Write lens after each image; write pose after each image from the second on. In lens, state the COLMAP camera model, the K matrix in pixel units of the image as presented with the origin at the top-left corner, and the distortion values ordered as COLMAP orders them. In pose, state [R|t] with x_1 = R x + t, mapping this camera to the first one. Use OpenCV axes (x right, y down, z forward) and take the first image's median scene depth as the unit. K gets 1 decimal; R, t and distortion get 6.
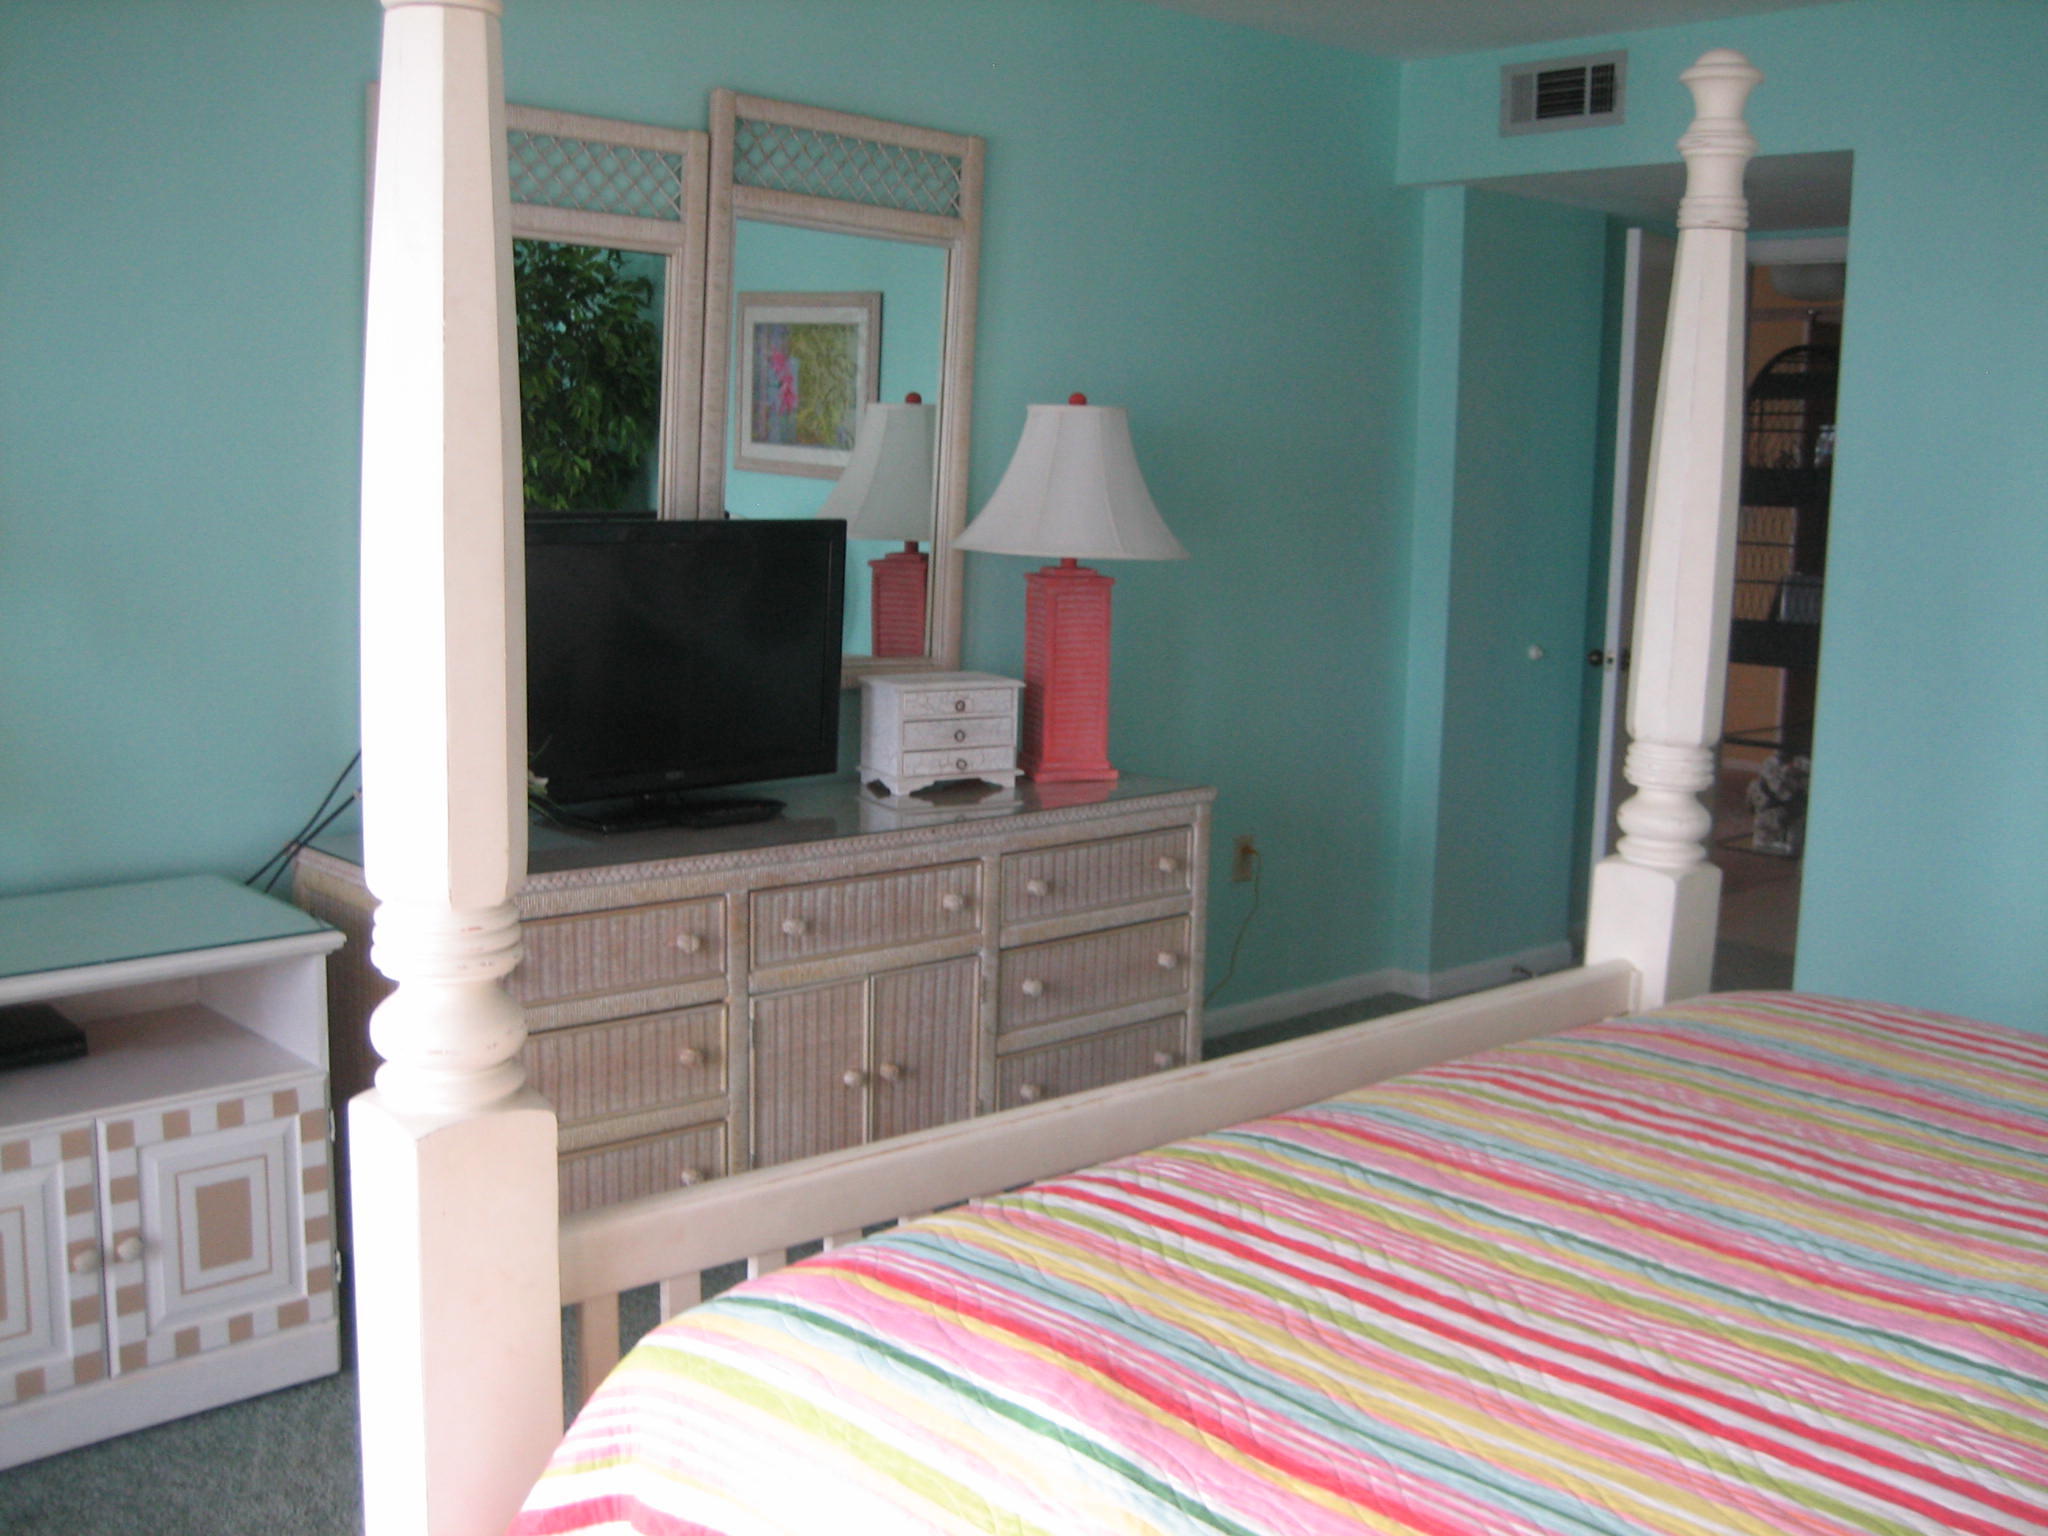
lens RADIAL K [[2140.1, 0, 1074.9], [0, 2140.1, 765.4], [0, 0, 1]] dist [-0.195053, 0.274728]
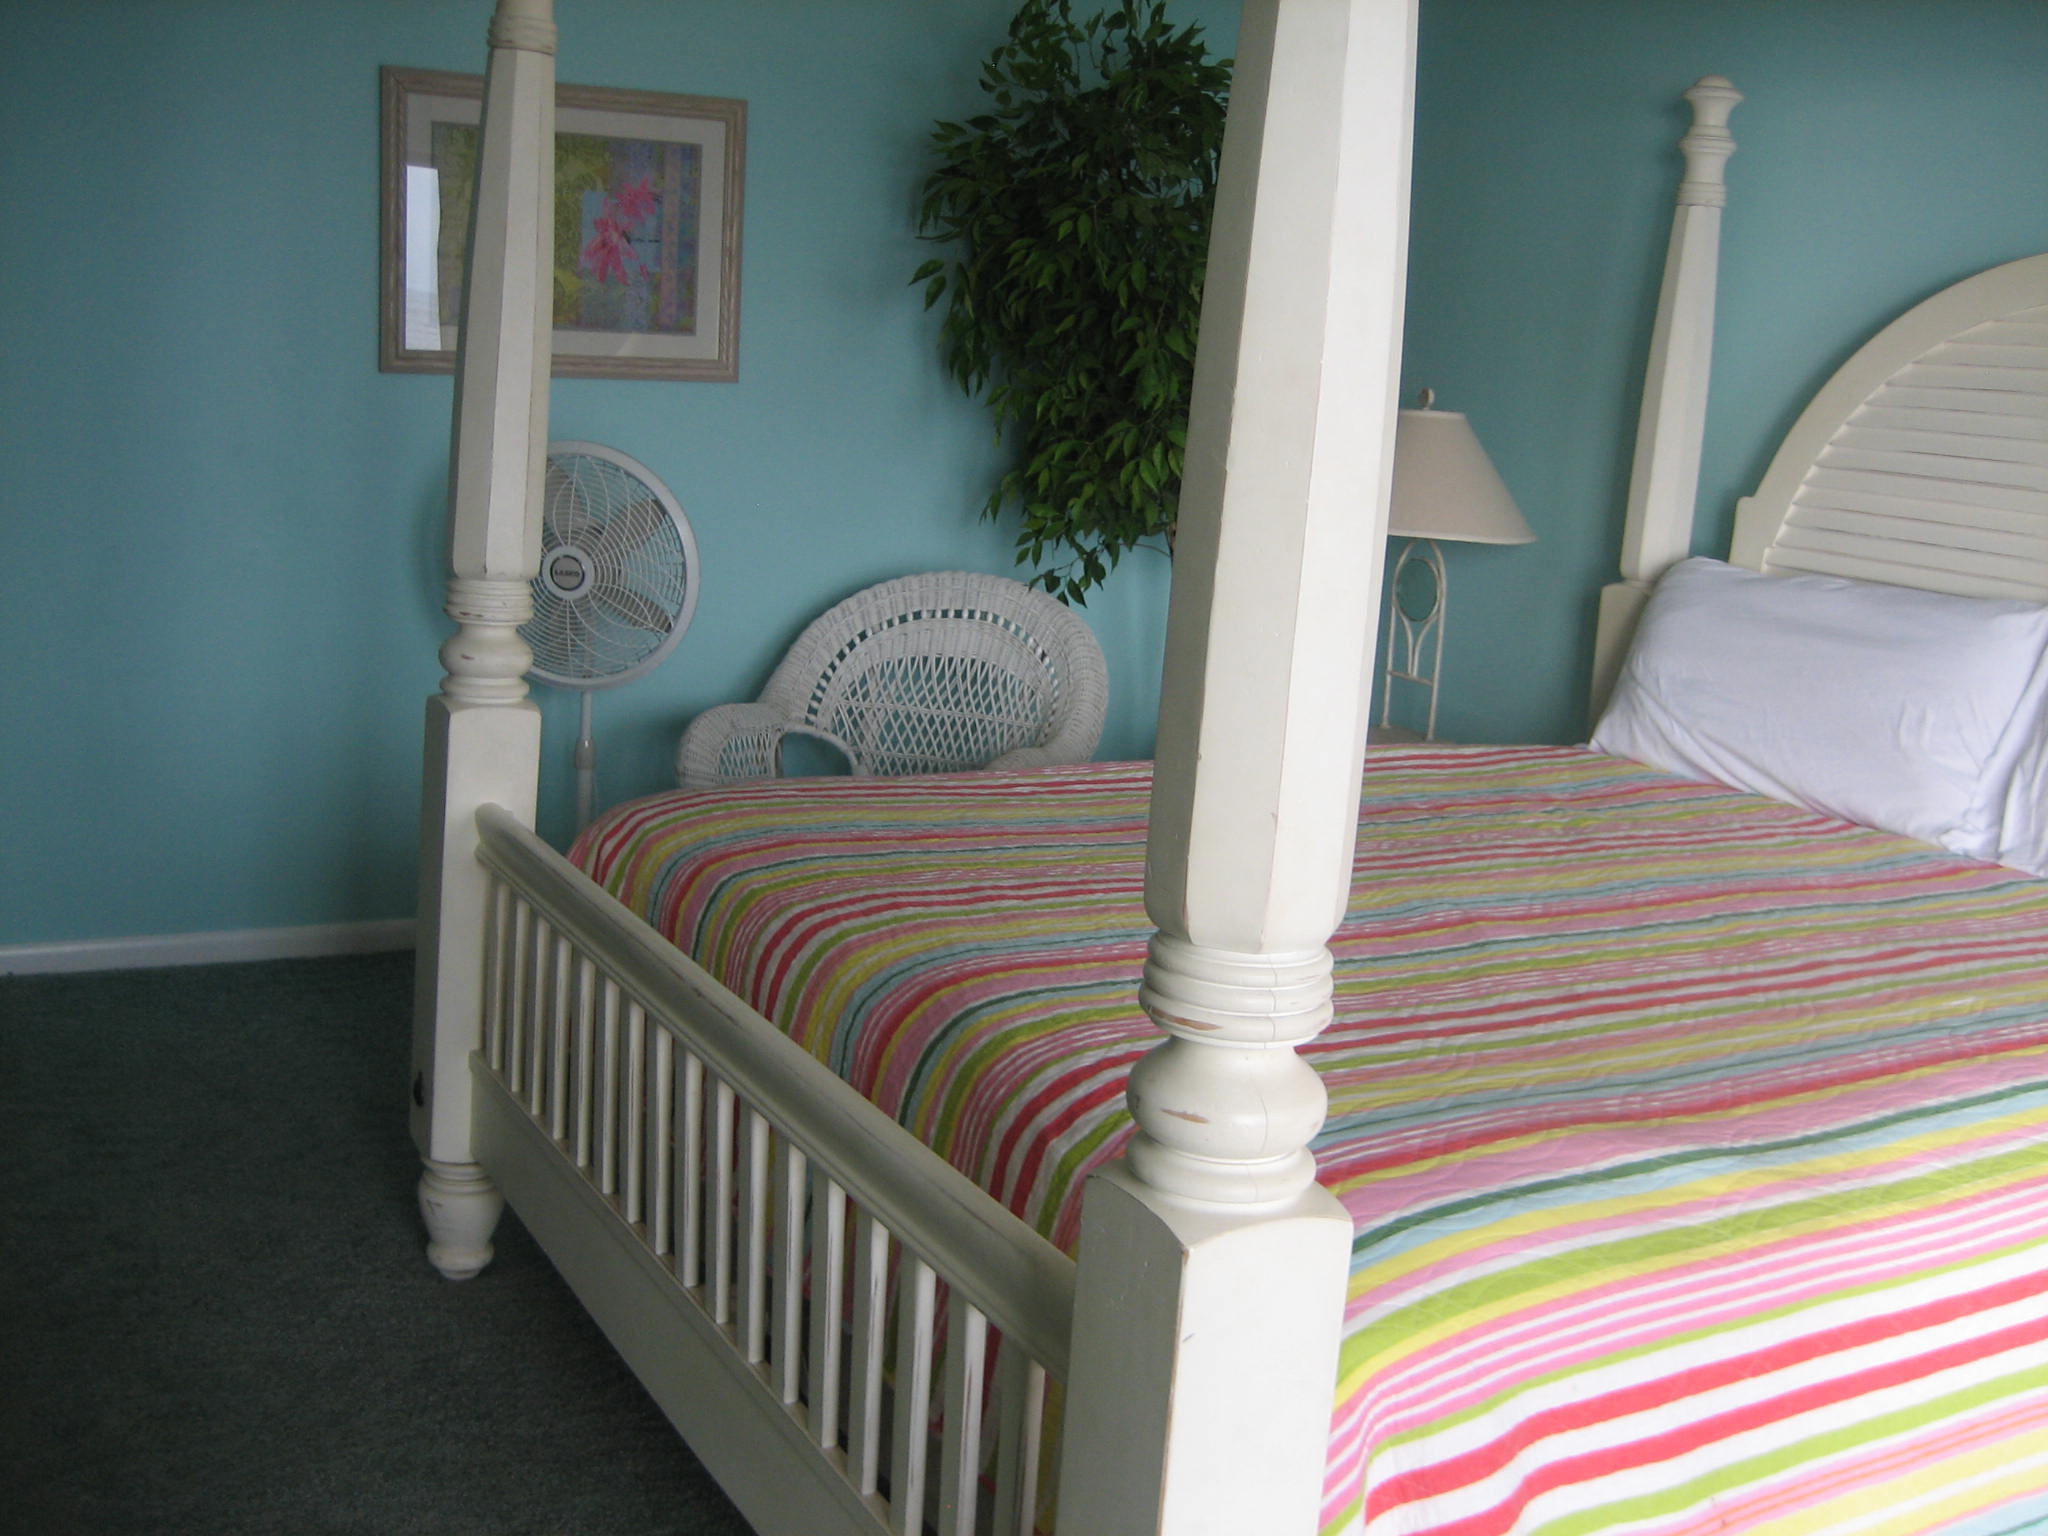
lens RADIAL K [[2140.1, 0, 1074.9], [0, 2140.1, 765.4], [0, 0, 1]] dist [-0.195053, 0.274728]
pose [[0.267930, -0.207392, 0.940852, -1.081858], [0.093616, 0.977539, 0.188820, -0.158336], [-0.958879, 0.037489, 0.281327, 0.866282]]
